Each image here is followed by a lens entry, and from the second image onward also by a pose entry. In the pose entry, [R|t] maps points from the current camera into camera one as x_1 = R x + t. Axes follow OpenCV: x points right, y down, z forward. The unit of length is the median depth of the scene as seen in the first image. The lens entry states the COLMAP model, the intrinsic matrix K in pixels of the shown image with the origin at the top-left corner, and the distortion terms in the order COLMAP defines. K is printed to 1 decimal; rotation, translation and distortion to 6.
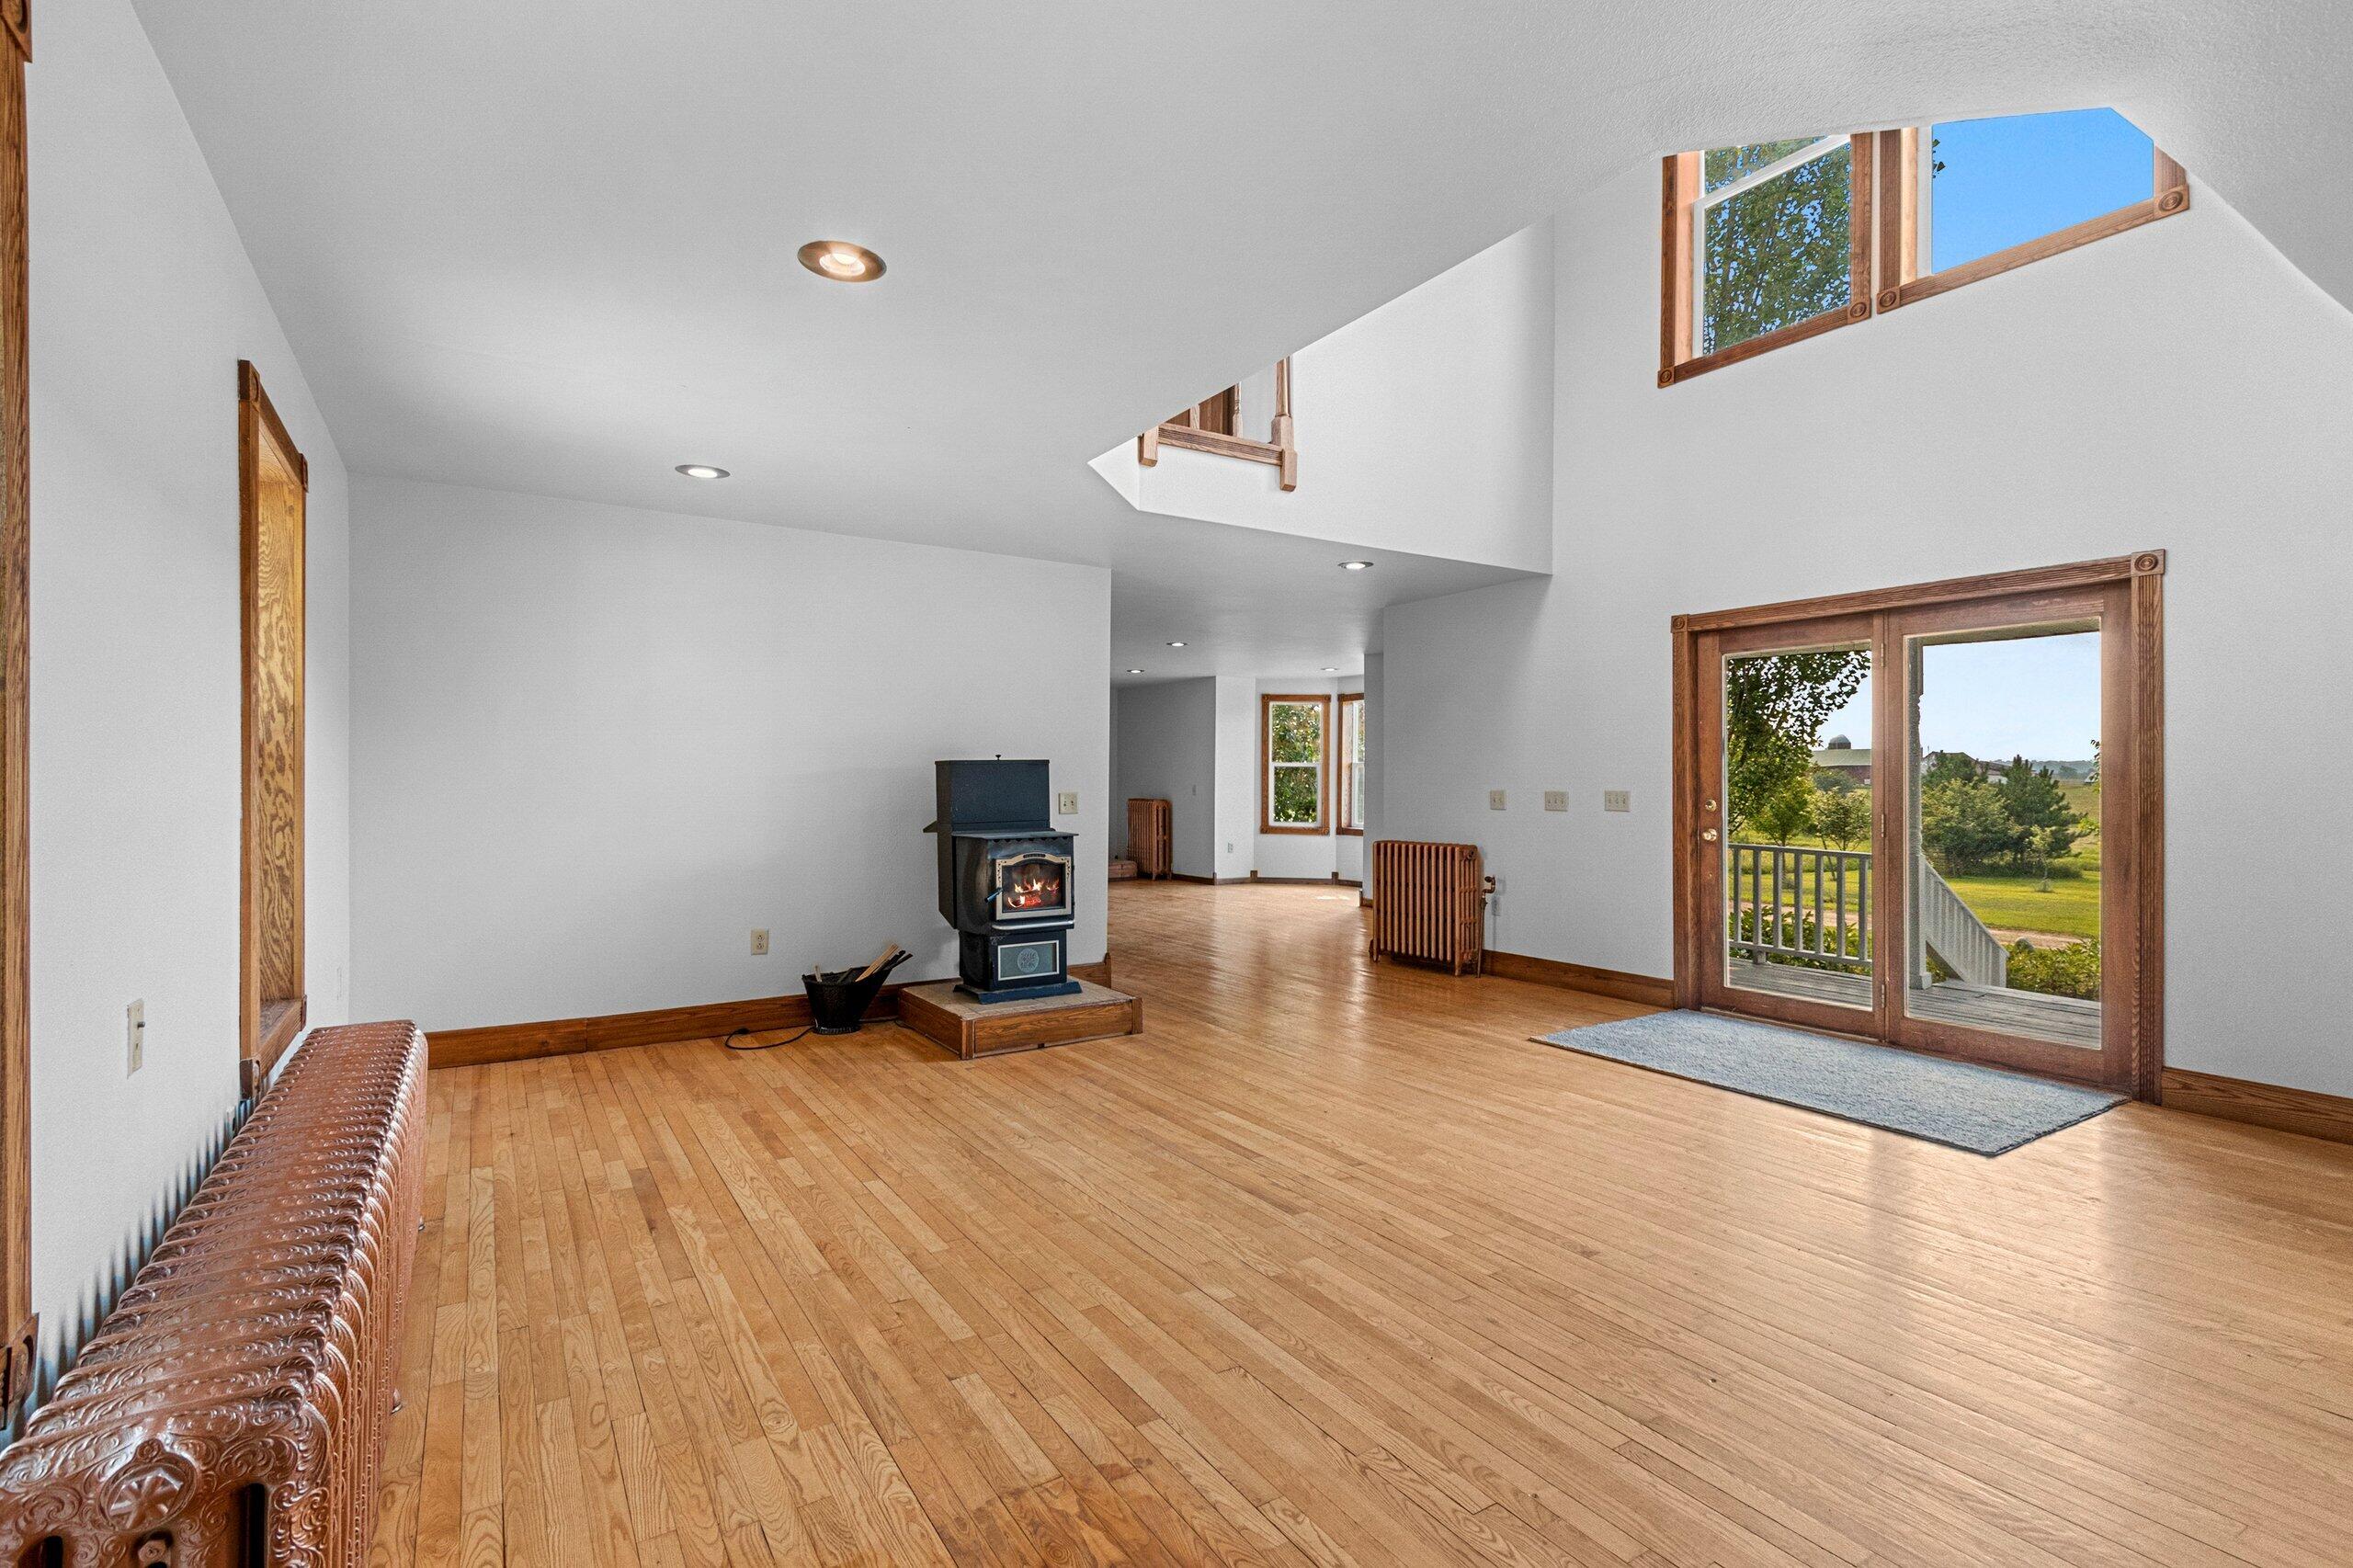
lens RADIAL K [[1078.7, 0, 1160.9], [0, 1078.7, 783.2], [0, 0, 1]] dist [0.002154, -0.000673]
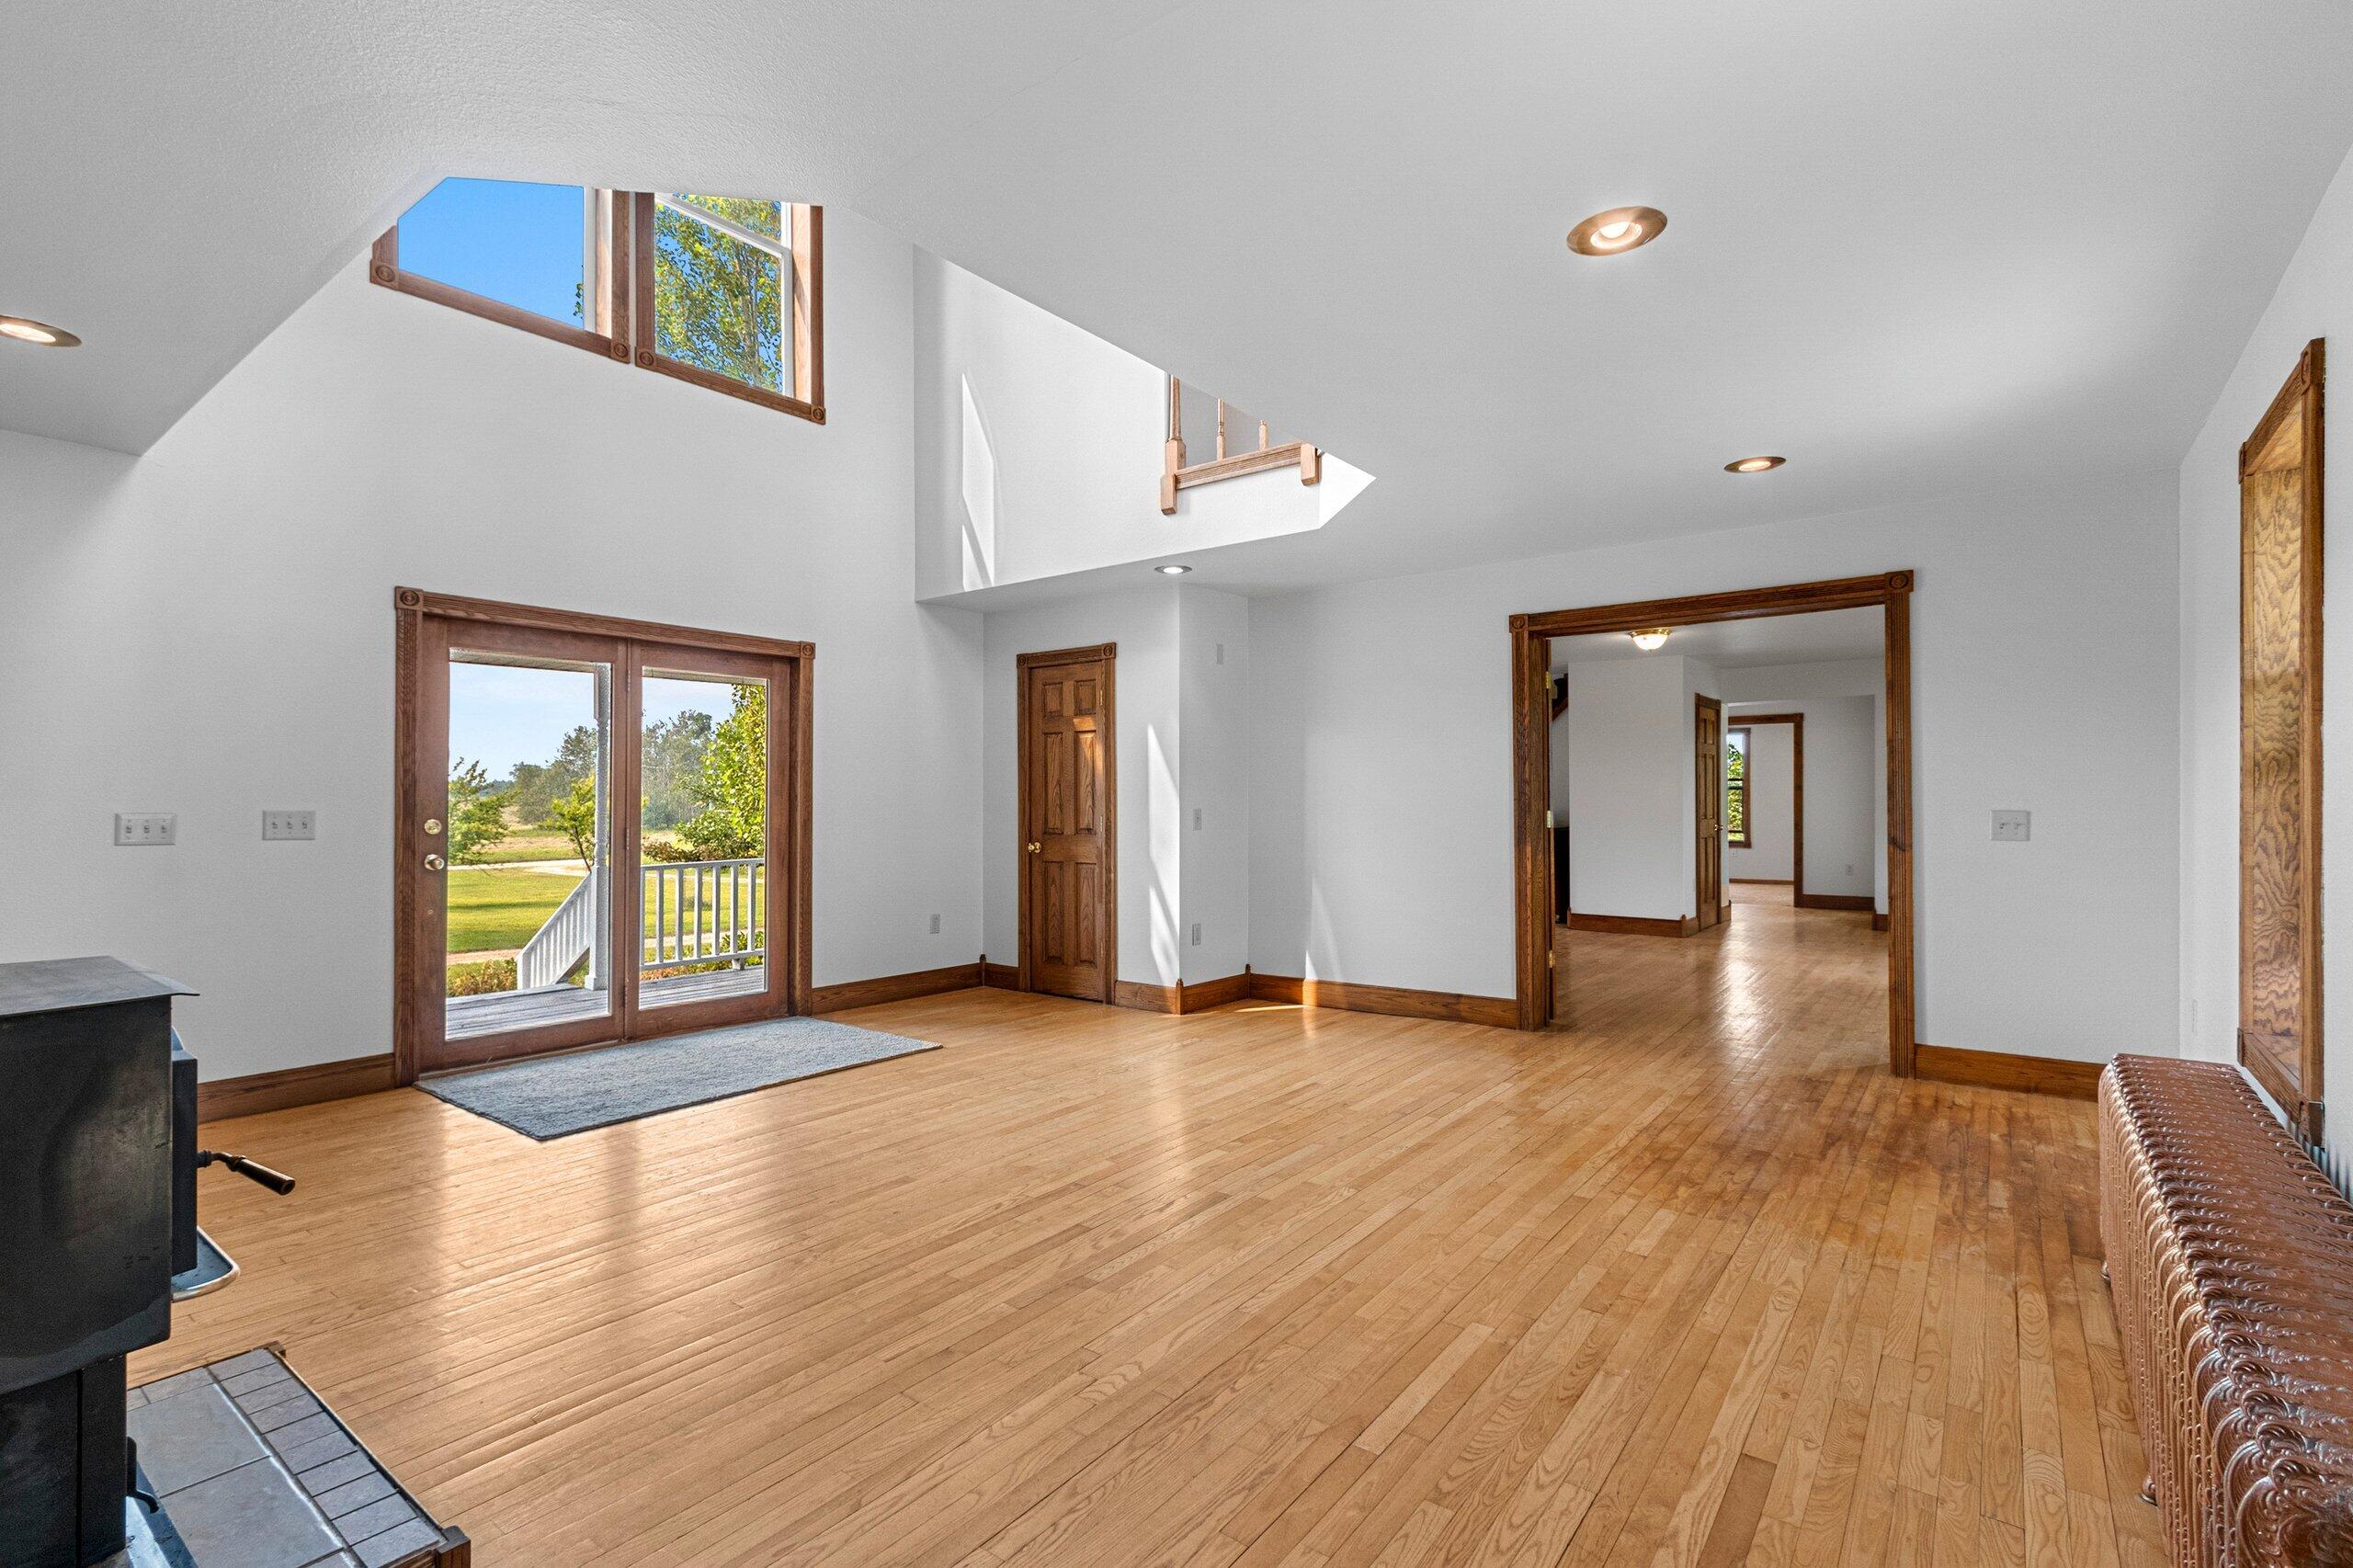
lens RADIAL K [[1078.7, 0, 1174.3], [0, 1078.7, 795.0], [0, 0, 1]] dist [0.002154, -0.000673]
pose [[-0.352150, 0.003564, 0.935937, -0.686829], [0.001339, 0.999994, -0.003304, -0.000208], [-0.935943, 0.000089, -0.352153, 1.125152]]
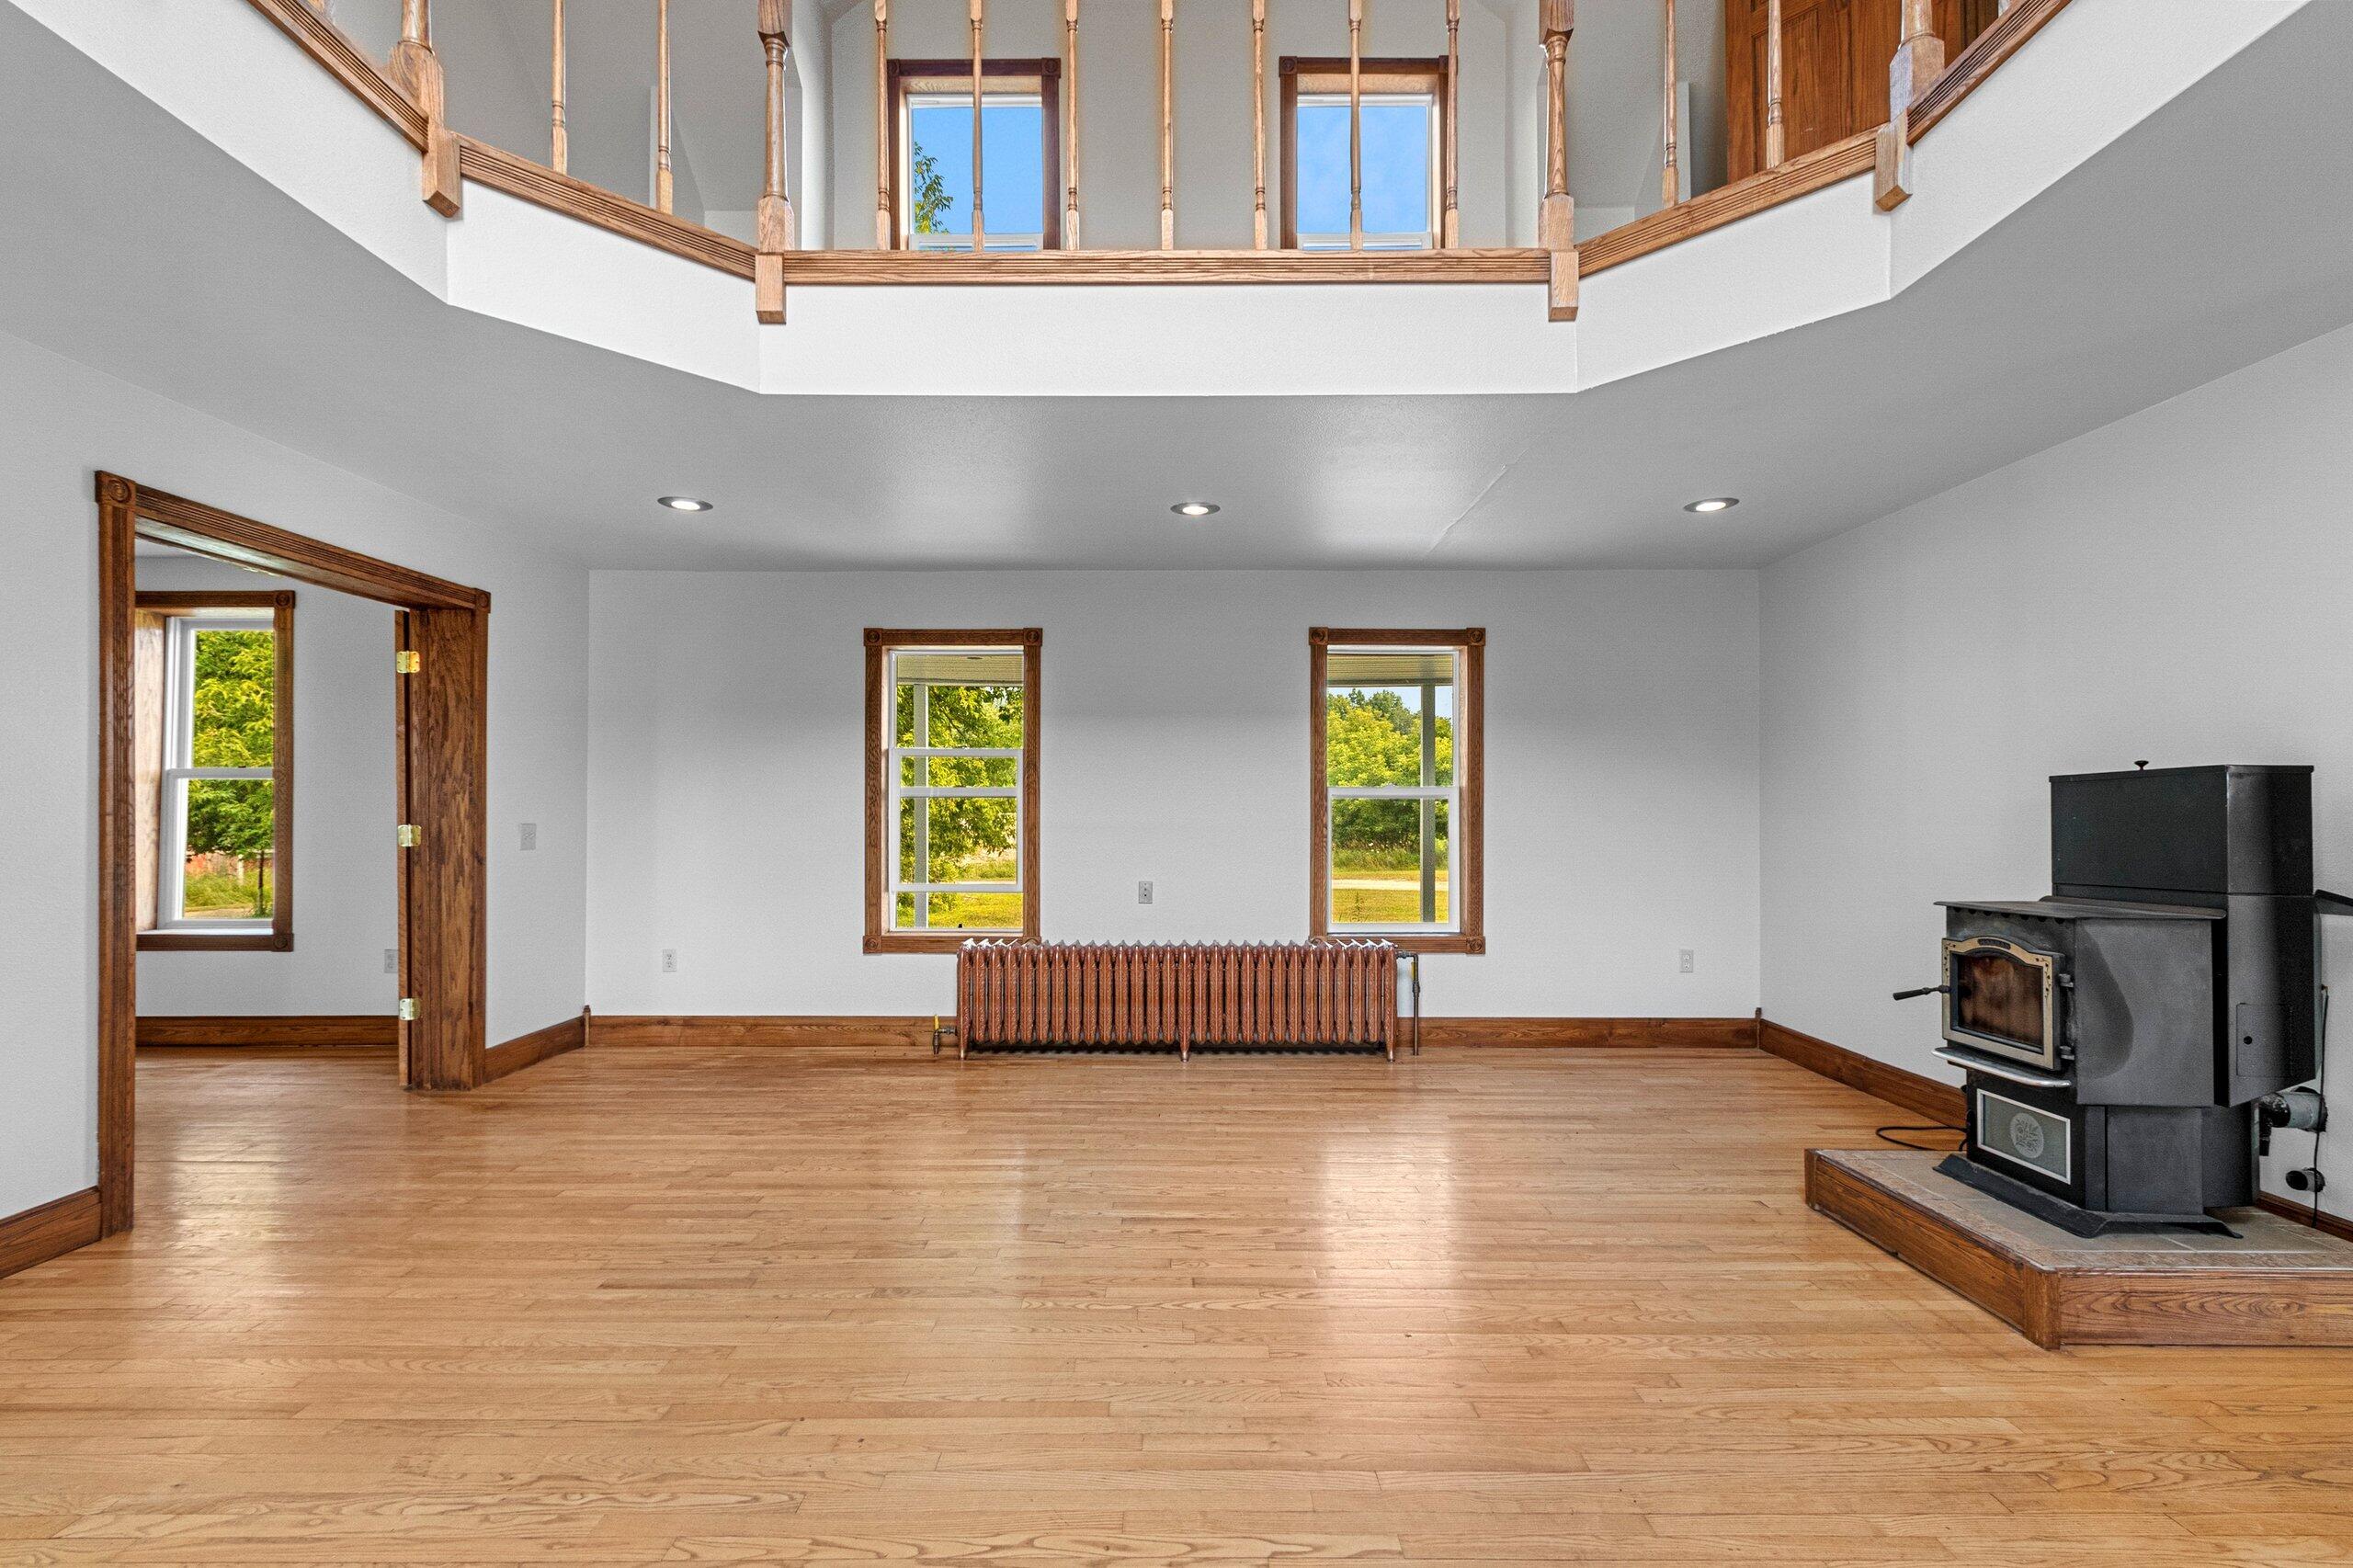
lens RADIAL K [[1078.7, 0, 1170.6], [0, 1078.7, 807.3], [0, 0, 1]] dist [0.002154, -0.000673]
pose [[-0.535757, -0.006420, -0.844348, 0.783227], [-0.000217, 0.999972, -0.007465, 0.002514], [0.844372, -0.003816, -0.535744, 1.262783]]
